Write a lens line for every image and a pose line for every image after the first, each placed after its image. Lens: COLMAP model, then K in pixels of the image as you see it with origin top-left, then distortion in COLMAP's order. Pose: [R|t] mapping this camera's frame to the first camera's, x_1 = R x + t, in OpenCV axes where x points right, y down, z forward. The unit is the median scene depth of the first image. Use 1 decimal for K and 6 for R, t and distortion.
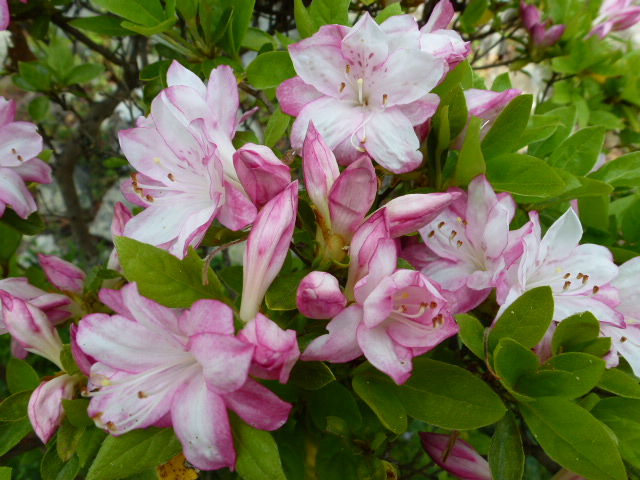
lens RADIAL K [[447.9, 0, 319.8], [0, 447.9, 238.9], [0, 0, 1]] dist [-0.000562, -0.000391]
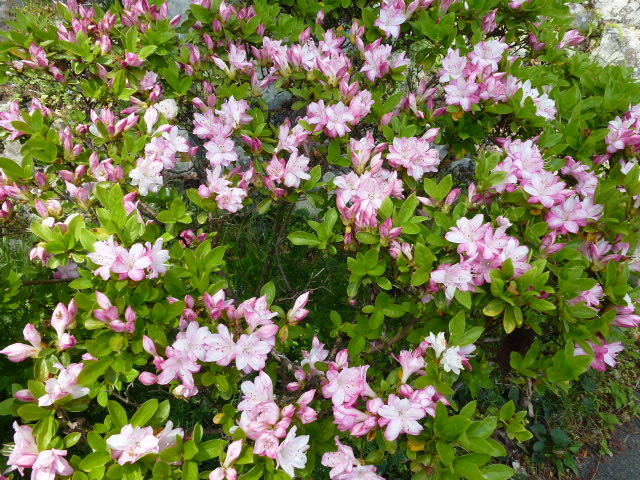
lens RADIAL K [[447.9, 0, 320.2], [0, 447.9, 241.1], [0, 0, 1]] dist [-0.000562, -0.000391]
pose [[0.998179, 0.018156, -0.057524, -0.552158], [-0.019737, 0.999439, -0.027041, 0.735632], [0.057001, 0.028127, 0.997978, -1.561044]]
